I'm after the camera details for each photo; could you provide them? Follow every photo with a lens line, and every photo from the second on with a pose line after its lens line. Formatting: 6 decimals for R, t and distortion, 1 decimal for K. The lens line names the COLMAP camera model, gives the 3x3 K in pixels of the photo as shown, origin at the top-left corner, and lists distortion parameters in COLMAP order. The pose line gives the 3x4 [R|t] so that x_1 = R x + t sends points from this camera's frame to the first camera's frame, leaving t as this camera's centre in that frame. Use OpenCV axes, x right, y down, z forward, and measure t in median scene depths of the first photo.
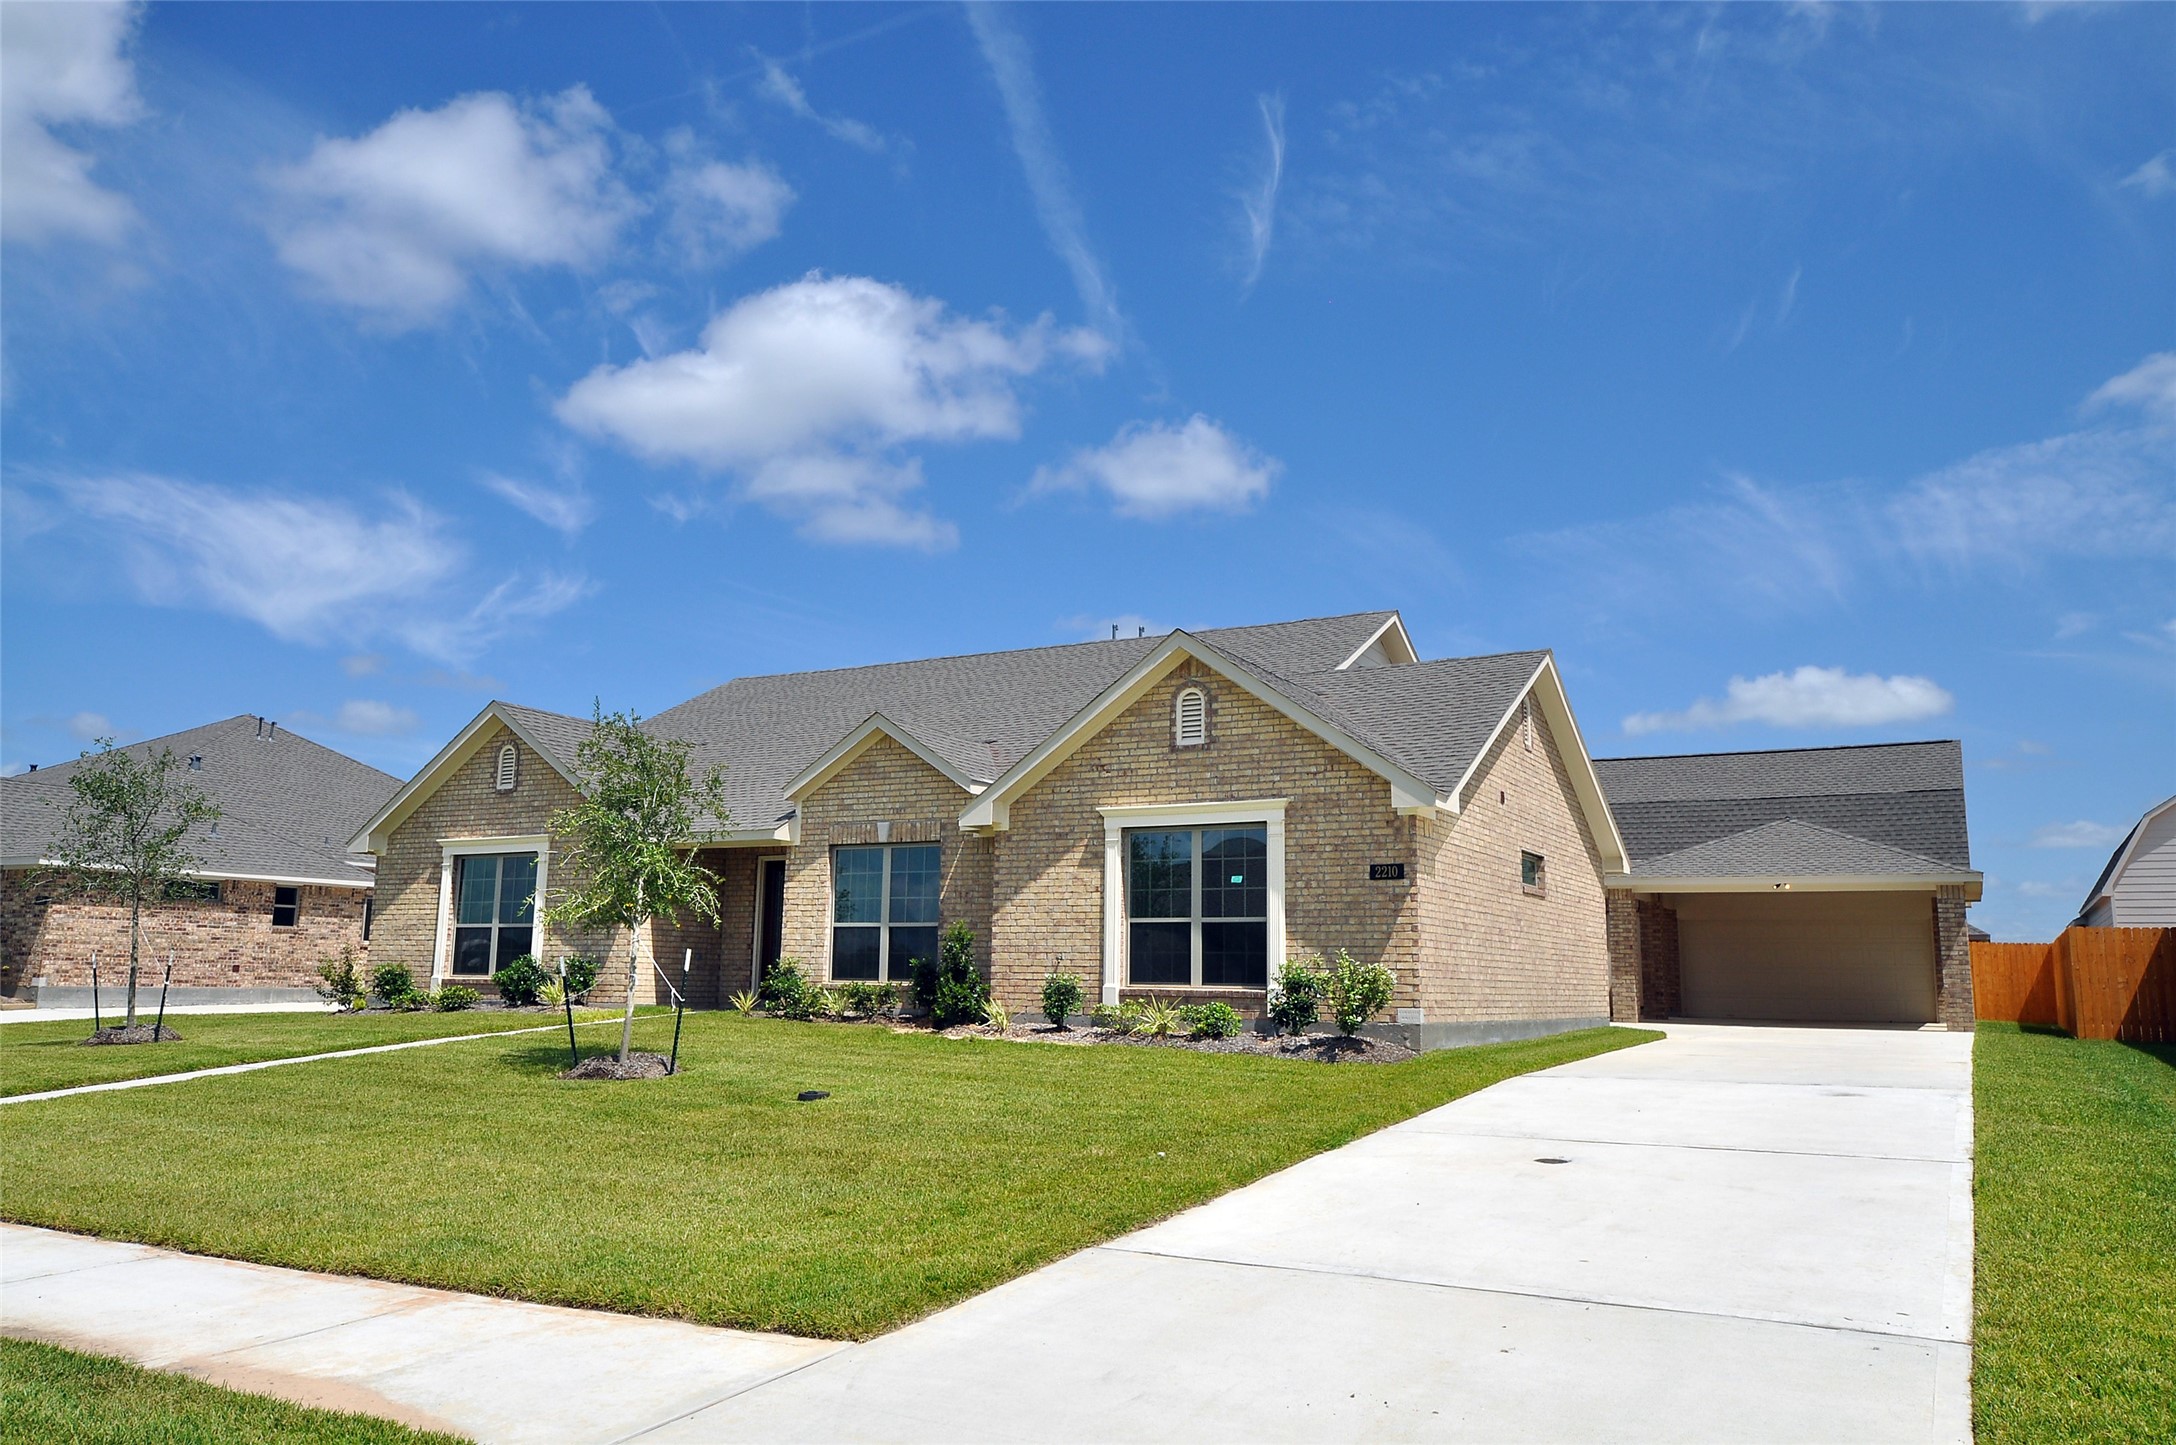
lens RADIAL K [[1568.2, 0, 1097.1], [0, 1568.2, 739.7], [0, 0, 1]] dist [0.022442, 0.001648]
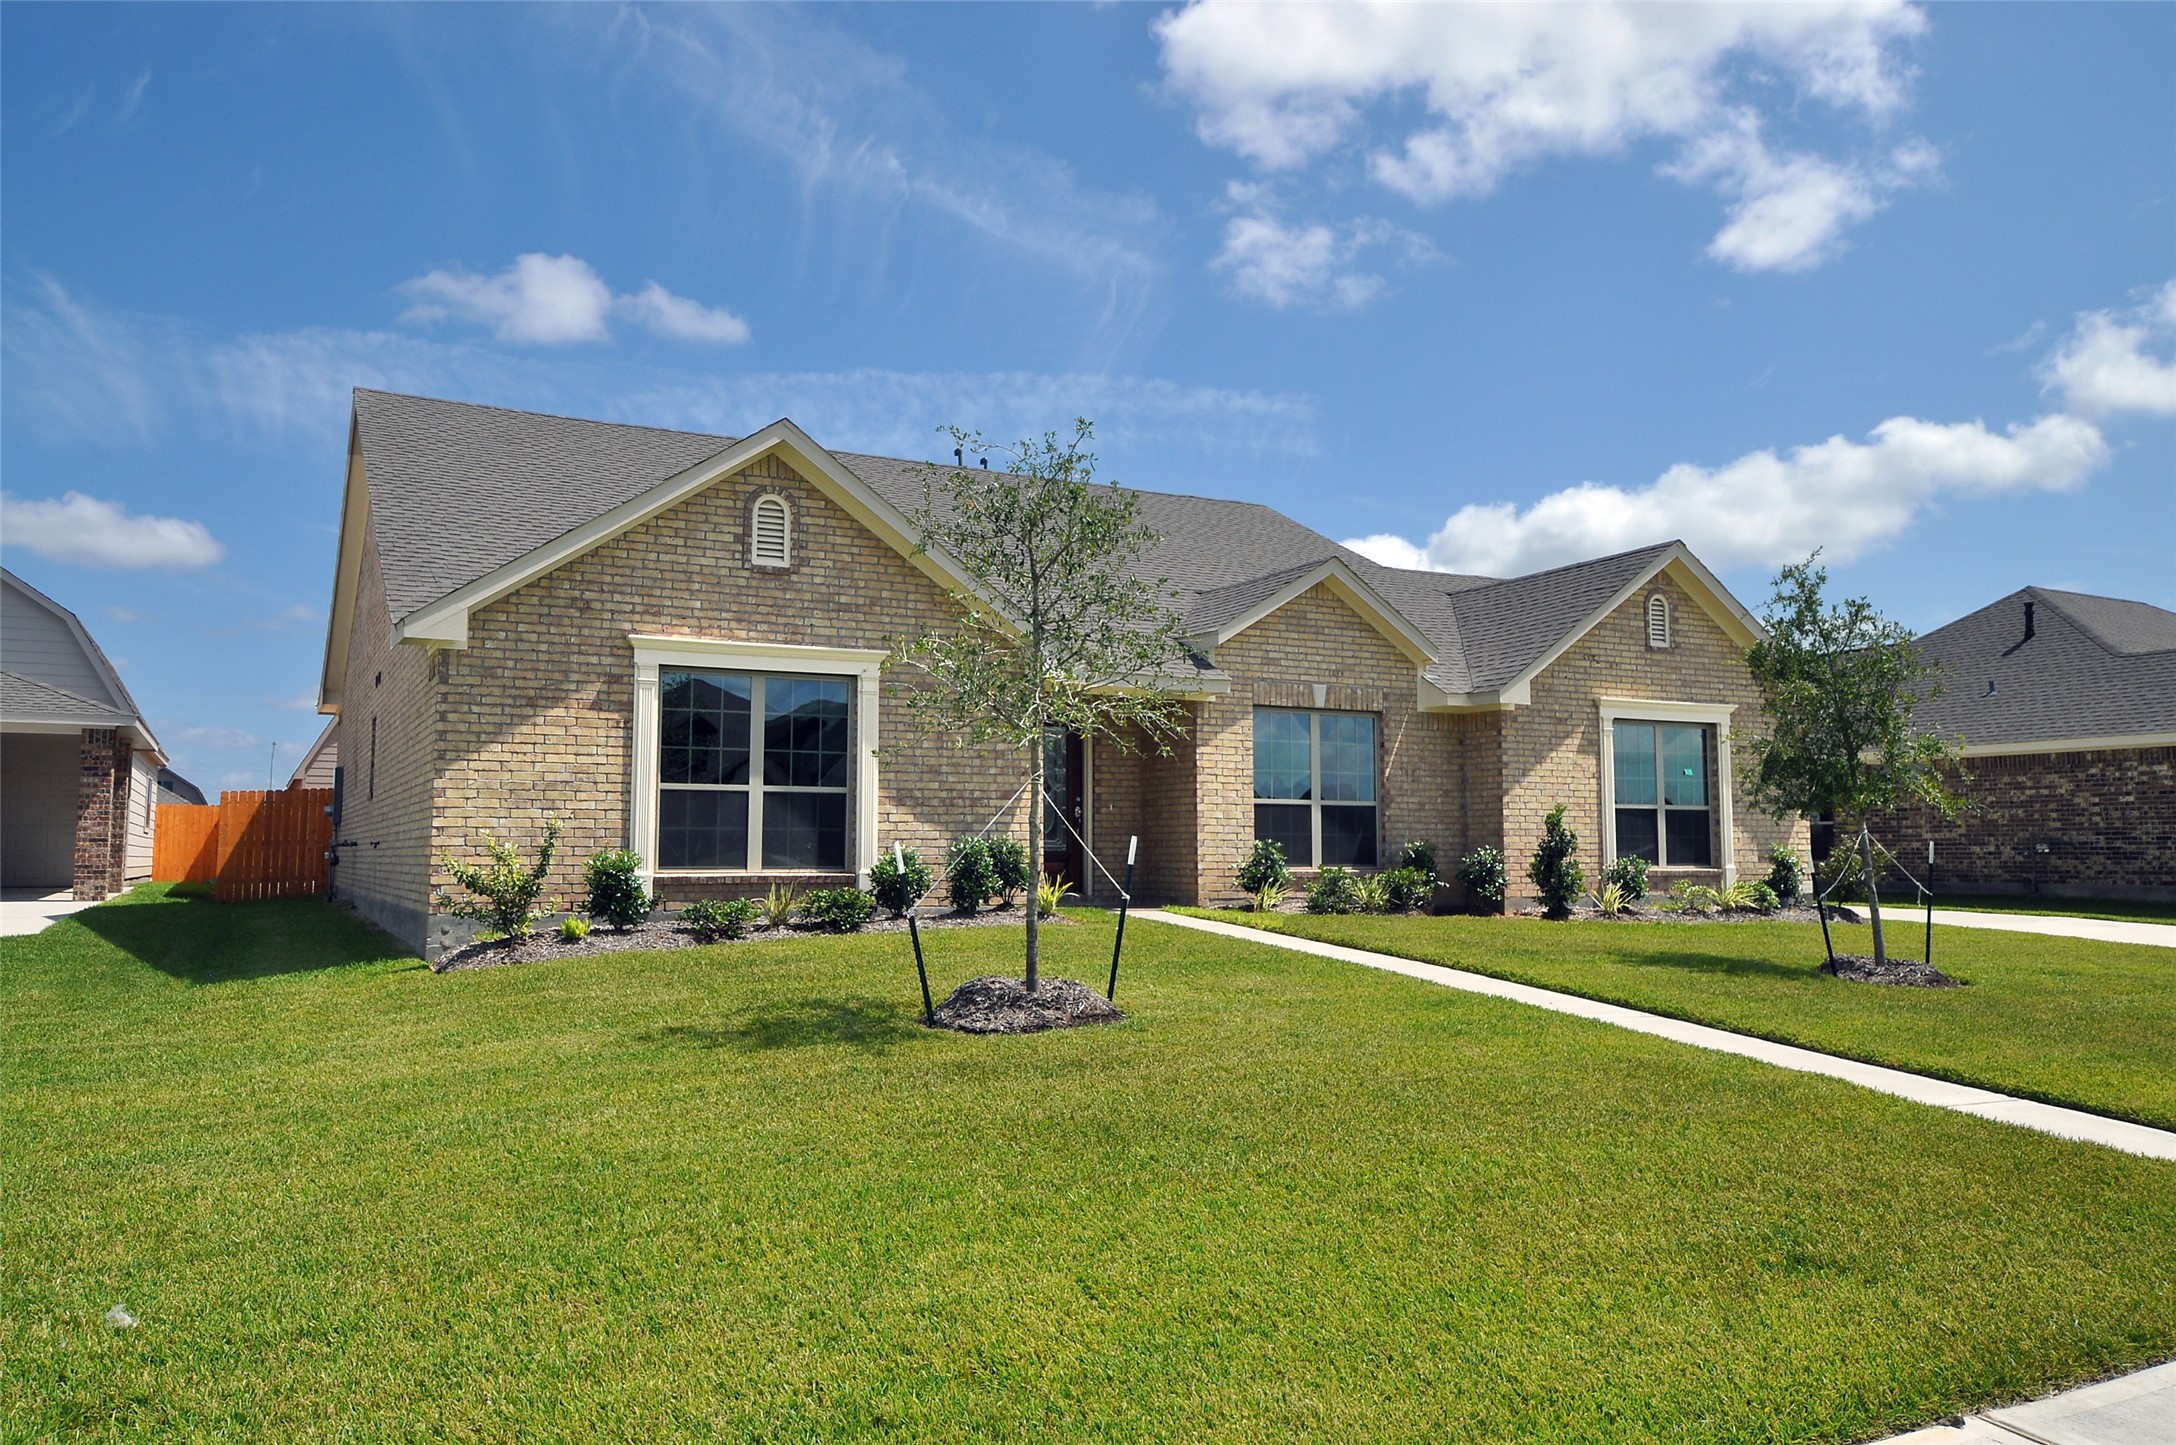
lens RADIAL K [[1568.2, 0, 1073.3], [0, 1568.2, 711.4], [0, 0, 1]] dist [0.022442, 0.001648]
pose [[0.538498, 0.062302, 0.840320, -0.832210], [-0.120922, 0.992654, 0.003894, 0.071686], [-0.833905, -0.103710, 0.542076, 0.575411]]
